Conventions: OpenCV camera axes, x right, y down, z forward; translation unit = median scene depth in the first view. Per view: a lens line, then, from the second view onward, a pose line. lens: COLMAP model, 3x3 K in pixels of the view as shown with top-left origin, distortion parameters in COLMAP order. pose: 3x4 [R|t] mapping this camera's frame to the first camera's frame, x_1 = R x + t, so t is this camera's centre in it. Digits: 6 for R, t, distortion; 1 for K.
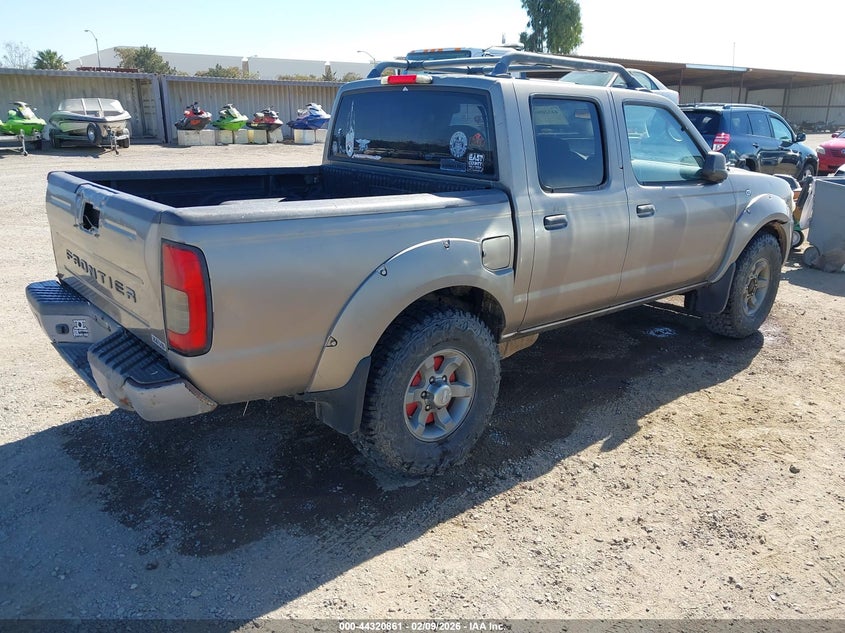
lens RADIAL K [[663.2, 0, 411.0], [0, 663.2, 316.8], [0, 0, 1]] dist [-0.009408, 0.005240]
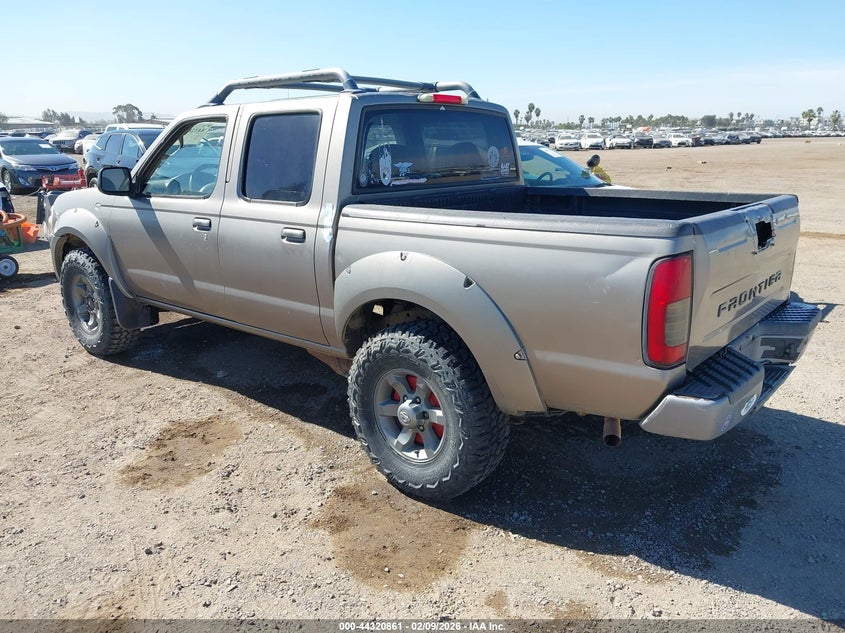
lens RADIAL K [[663.2, 0, 411.0], [0, 663.2, 316.8], [0, 0, 1]] dist [-0.009408, 0.005240]
pose [[-0.148980, -0.274865, 0.949871, -0.982964], [0.296495, 0.903976, 0.308088, -0.358167], [-0.943343, 0.327531, -0.053178, 1.128465]]
